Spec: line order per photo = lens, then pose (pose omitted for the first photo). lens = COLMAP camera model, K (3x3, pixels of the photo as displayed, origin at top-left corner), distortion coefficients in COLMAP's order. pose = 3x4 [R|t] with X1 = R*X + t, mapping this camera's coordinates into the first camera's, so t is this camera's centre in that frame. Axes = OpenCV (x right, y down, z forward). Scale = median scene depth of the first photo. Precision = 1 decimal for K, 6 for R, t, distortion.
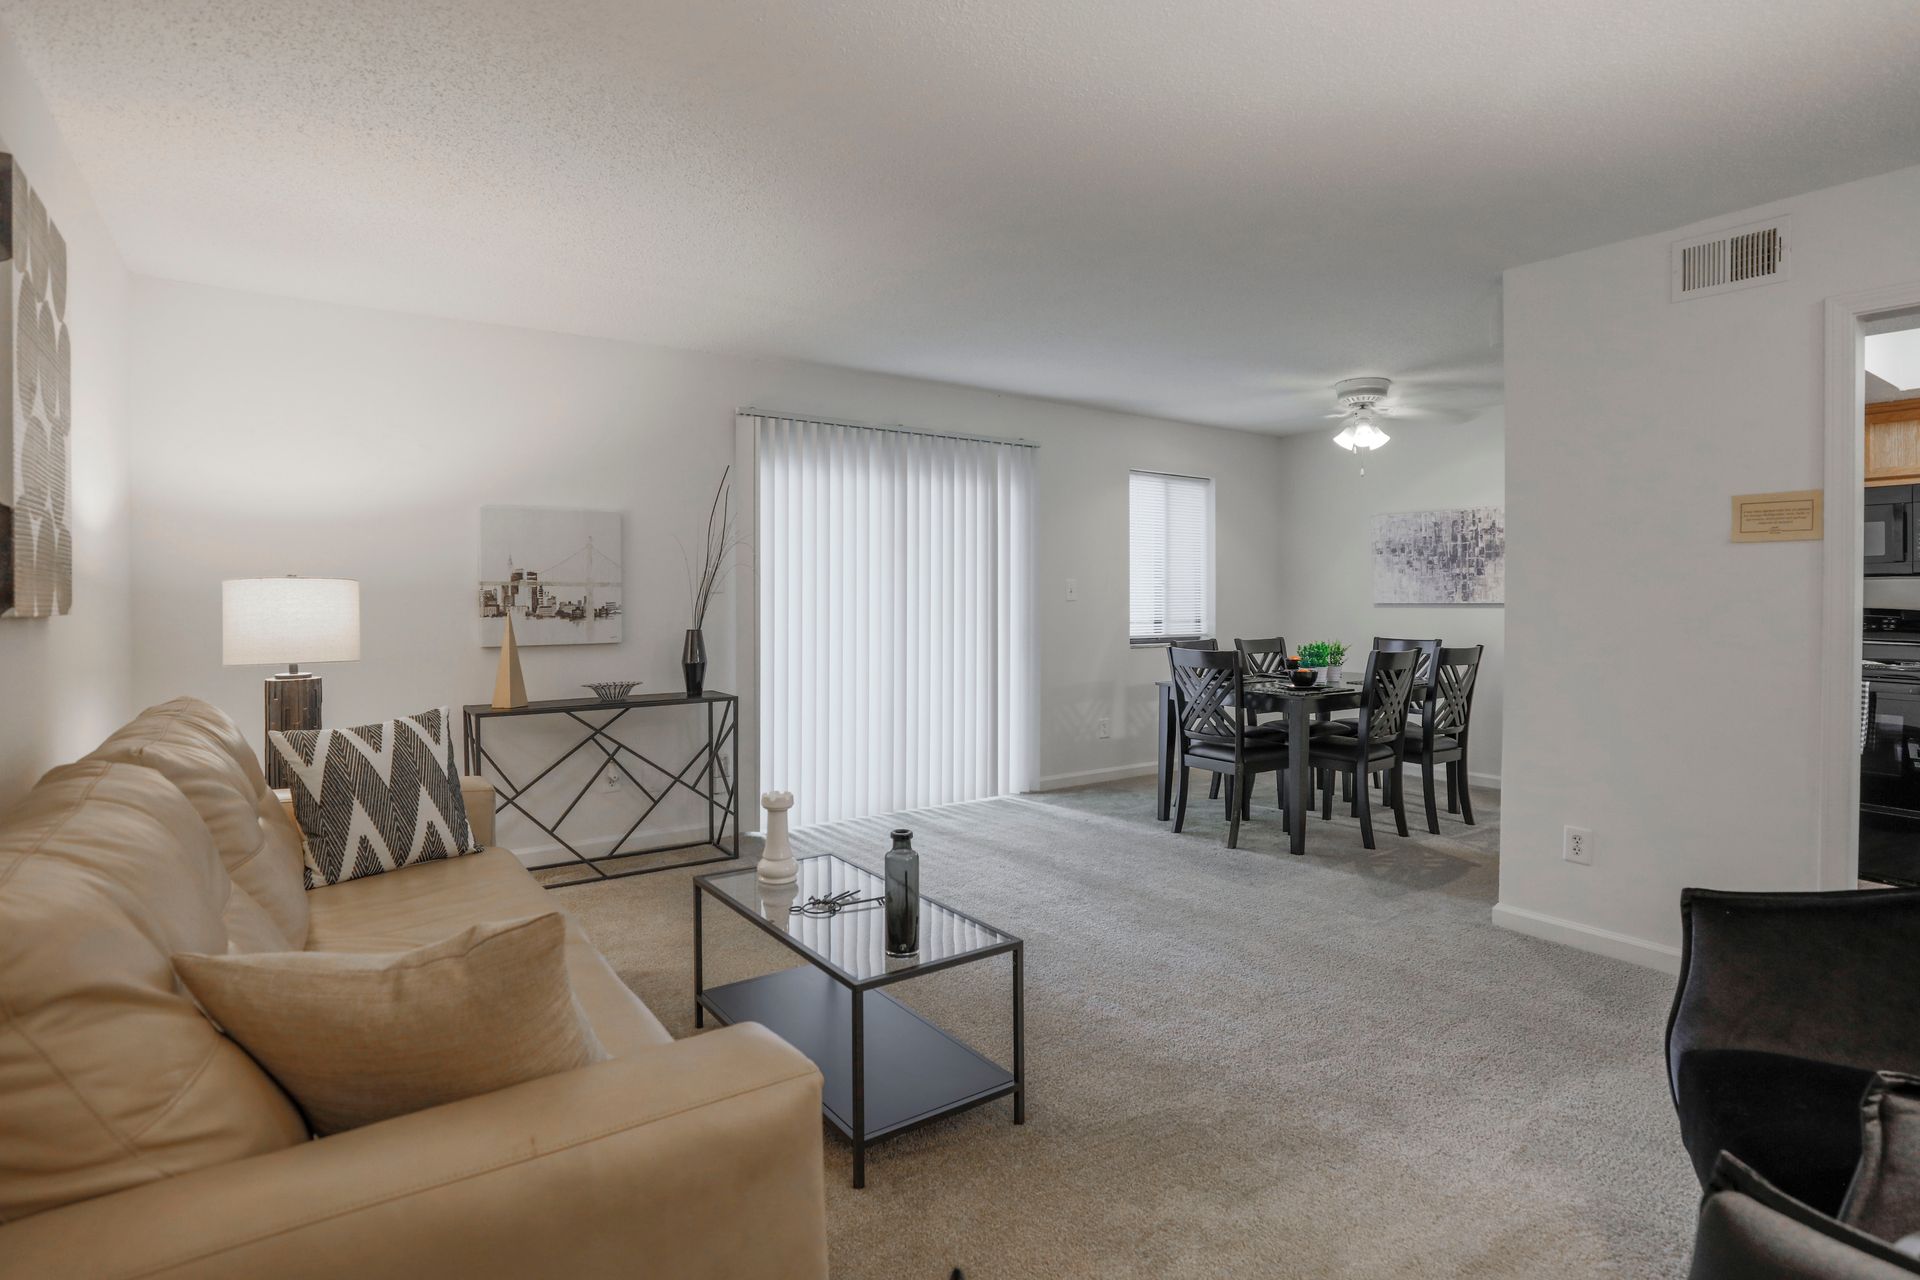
lens RADIAL K [[963.5, 0, 960.0], [0, 963.5, 599.8], [0, 0, 1]] dist [-0.029253, 0.013105]
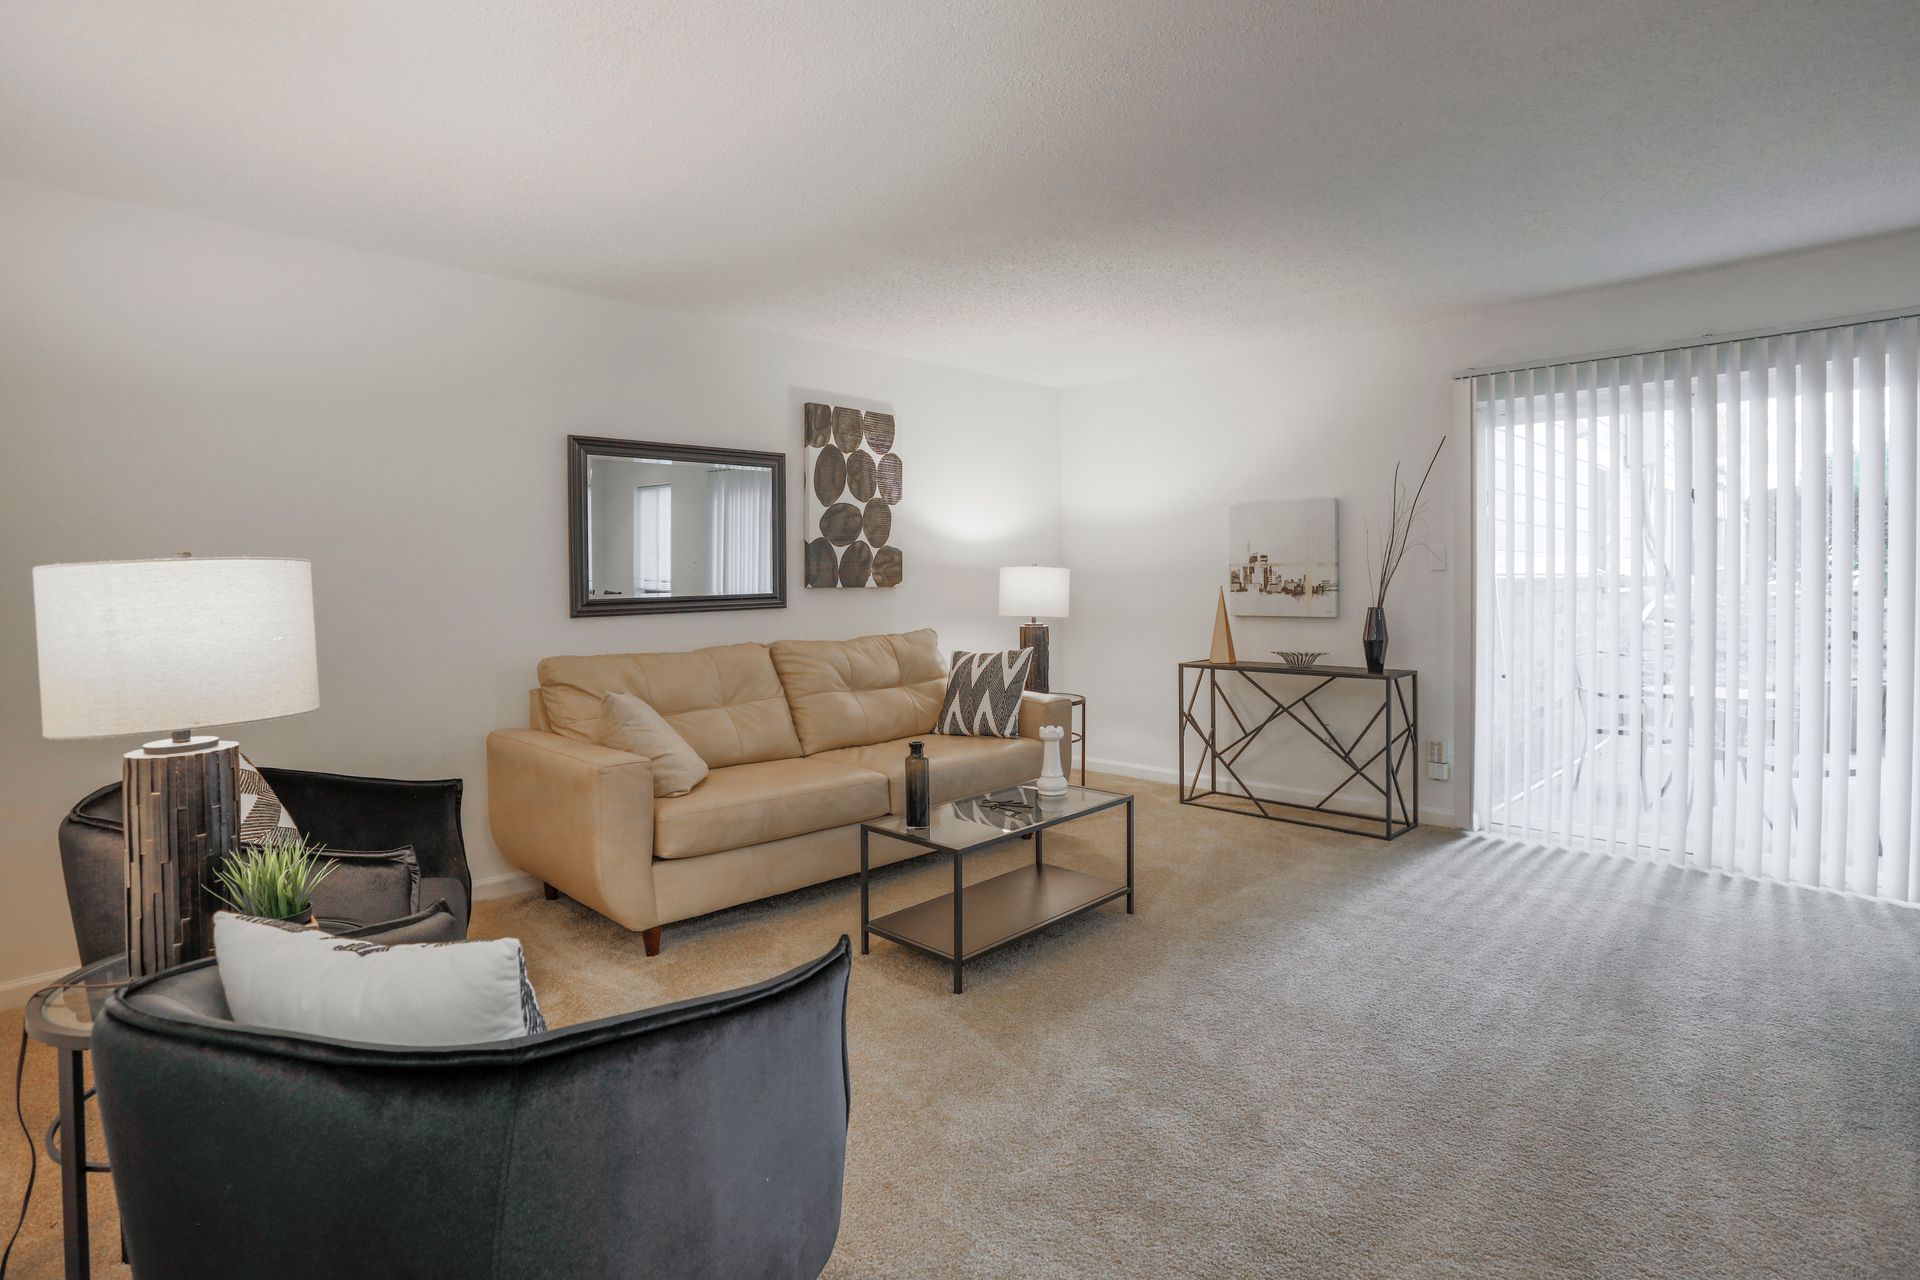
lens RADIAL K [[963.5, 0, 960.0], [0, 963.5, 599.8], [0, 0, 1]] dist [-0.029253, 0.013105]
pose [[0.172037, 0.022169, -0.984841, 0.674475], [0.004043, 0.999722, 0.023210, -0.002355], [0.985082, -0.007975, 0.171899, 0.412873]]
